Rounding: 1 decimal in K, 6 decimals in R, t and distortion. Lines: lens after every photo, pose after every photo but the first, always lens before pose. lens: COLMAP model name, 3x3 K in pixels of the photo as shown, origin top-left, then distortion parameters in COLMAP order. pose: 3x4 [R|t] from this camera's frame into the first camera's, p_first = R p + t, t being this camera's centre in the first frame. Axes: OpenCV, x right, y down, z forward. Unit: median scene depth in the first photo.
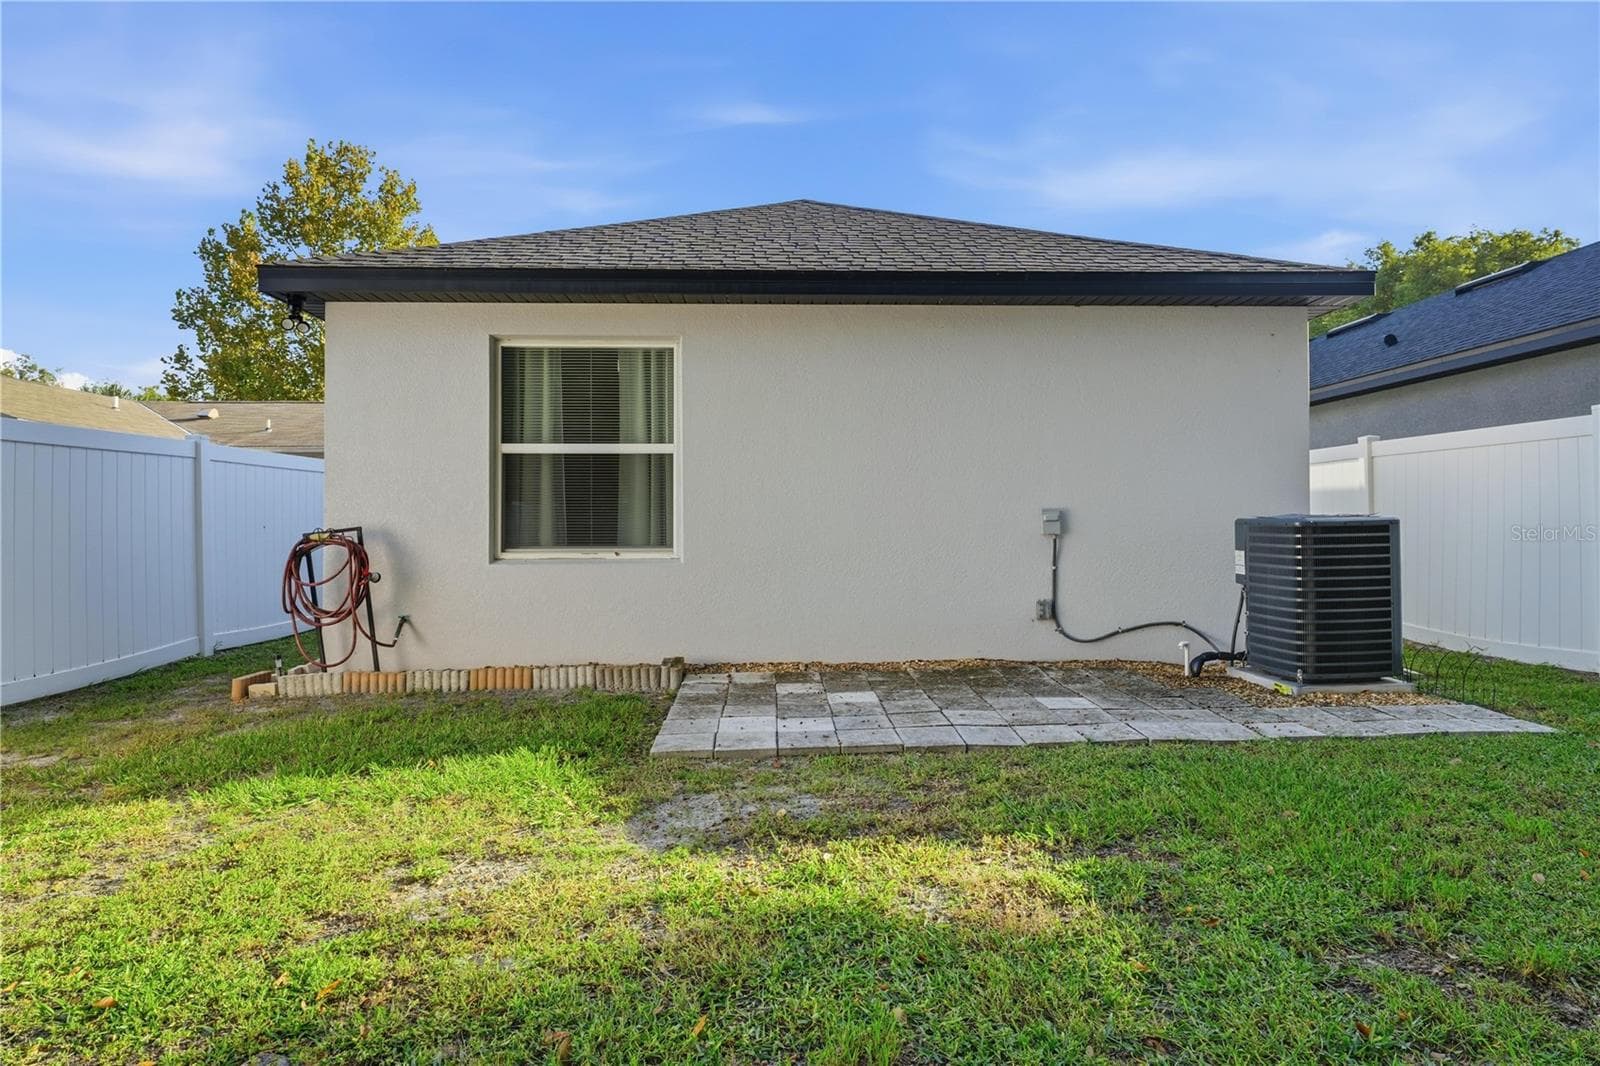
lens RADIAL K [[883.4, 0, 800.0], [0, 883.4, 533.0], [0, 0, 1]] dist [-0.001356, -0.000304]
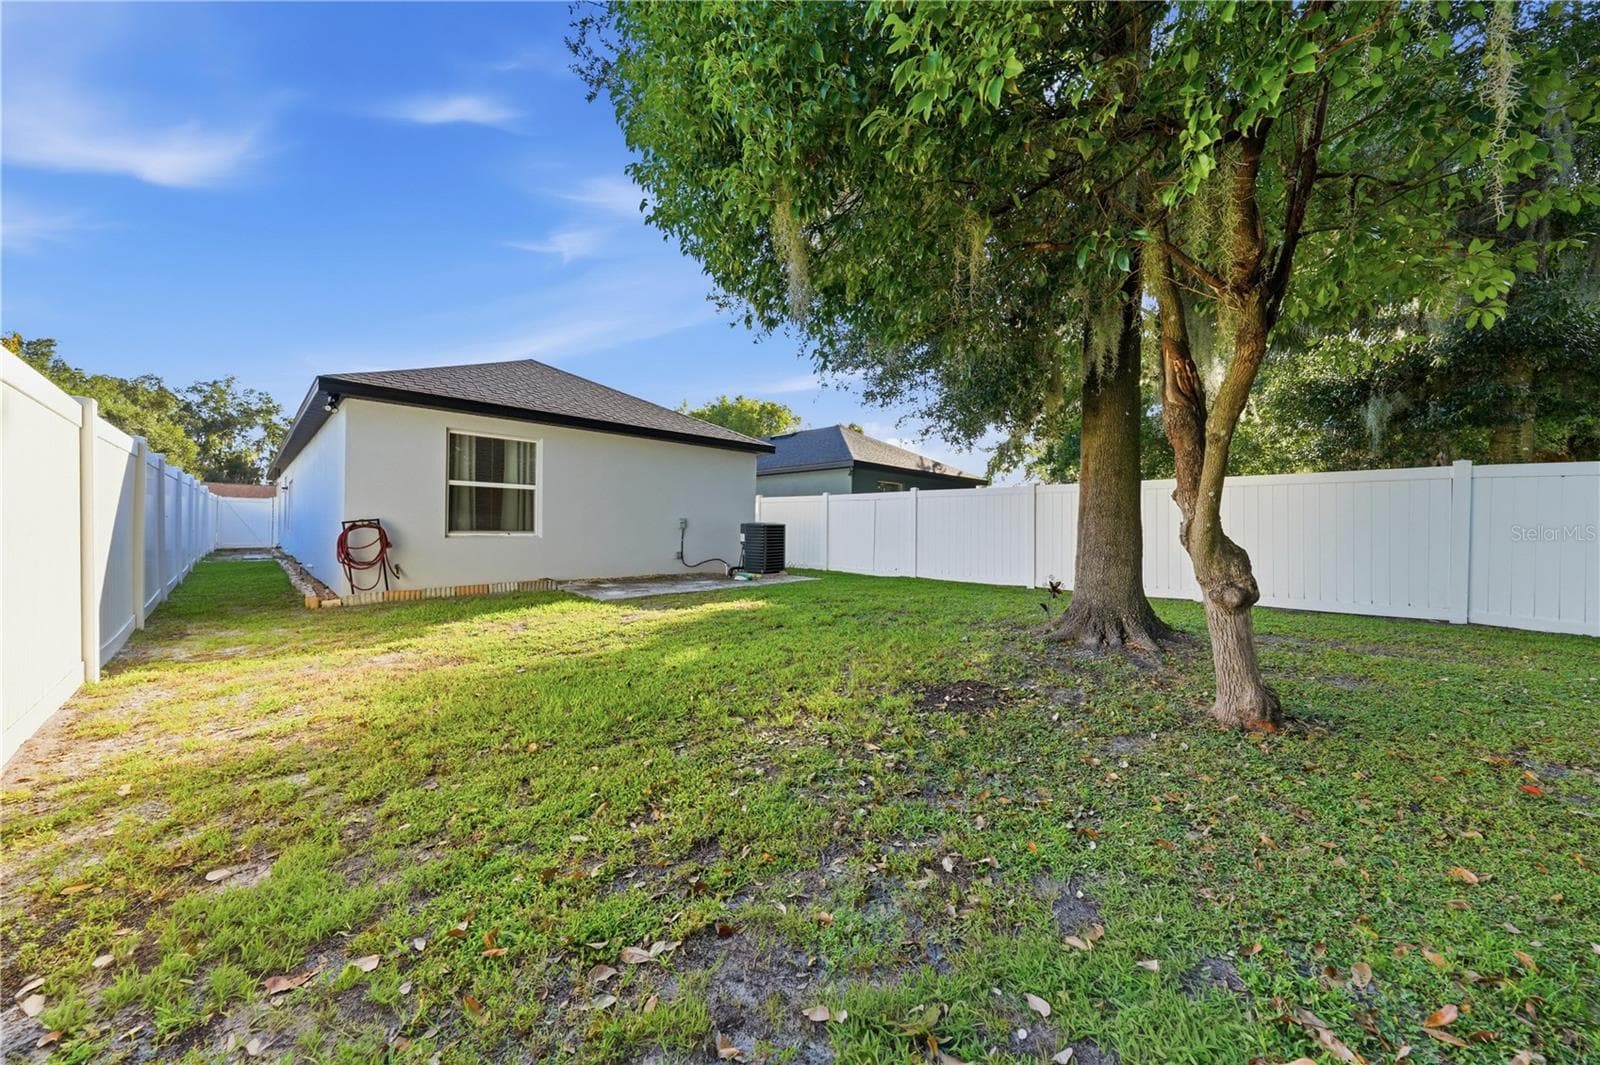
lens RADIAL K [[545.1, 0, 800.0], [0, 545.1, 532.5], [0, 0, 1]] dist [0.000275, -0.000007]
pose [[0.731250, 0.008871, 0.682051, -0.602389], [-0.005089, 0.999959, -0.007550, 0.026559], [-0.682090, 0.002050, 0.731265, -0.489782]]
